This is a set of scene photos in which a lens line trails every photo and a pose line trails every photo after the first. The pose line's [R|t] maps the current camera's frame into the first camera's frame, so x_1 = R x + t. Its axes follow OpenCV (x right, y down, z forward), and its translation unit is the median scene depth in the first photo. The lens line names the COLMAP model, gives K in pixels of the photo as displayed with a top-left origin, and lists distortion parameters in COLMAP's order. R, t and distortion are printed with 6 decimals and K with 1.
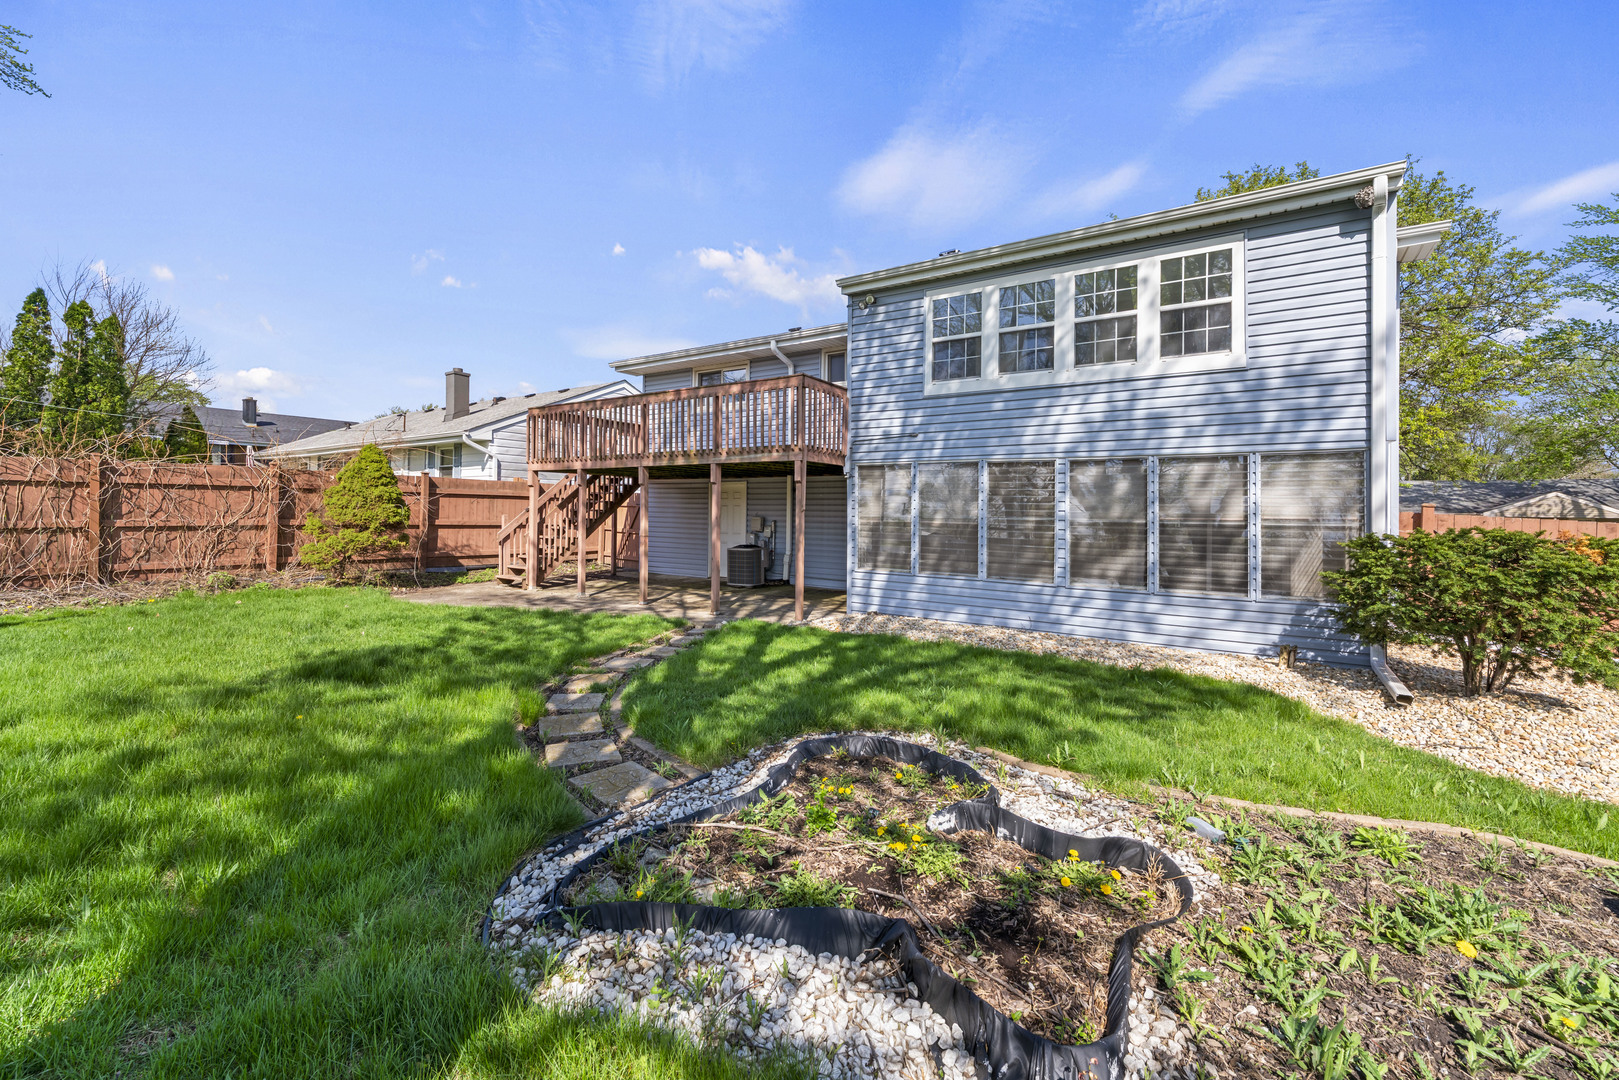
lens RADIAL K [[668.7, 0, 809.5], [0, 668.7, 540.0], [0, 0, 1]] dist [-0.000442, -0.000066]
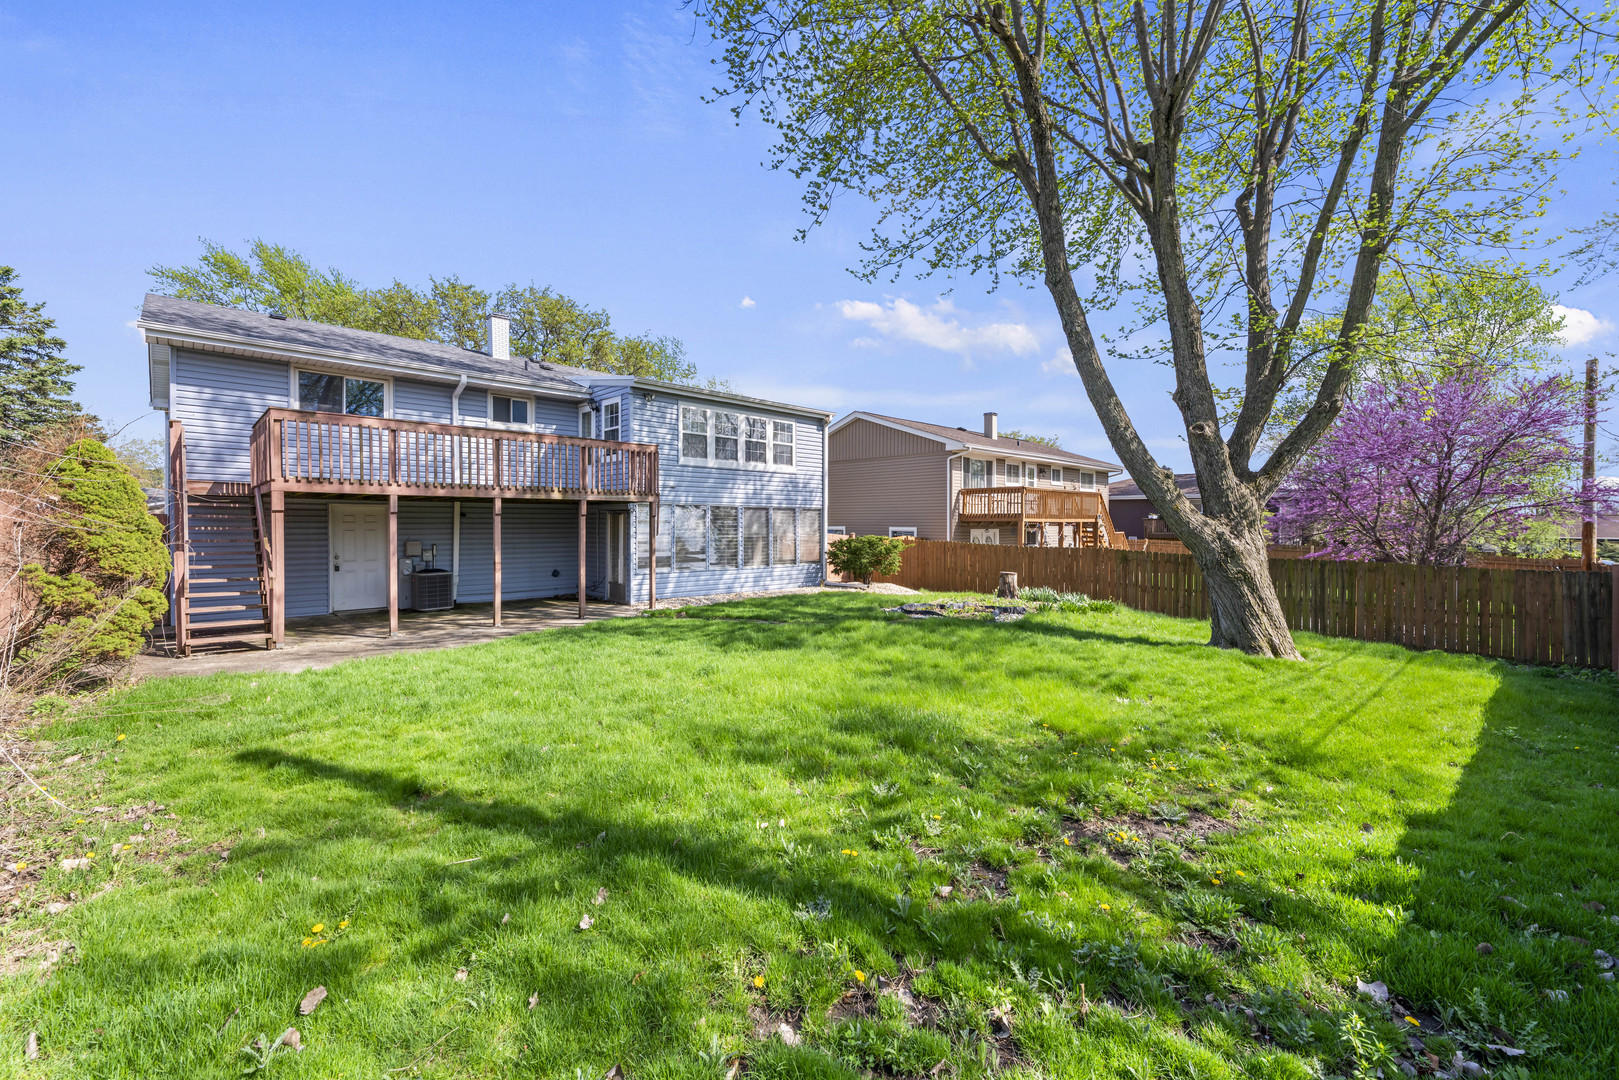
lens RADIAL K [[652.1, 0, 807.4], [0, 652.1, 531.5], [0, 0, 1]] dist [-0.000443, -0.000210]
pose [[0.146286, -0.002647, 0.989239, -1.440171], [0.090011, 0.995884, -0.010646, -0.014051], [-0.985139, 0.090600, 0.145922, 0.532893]]
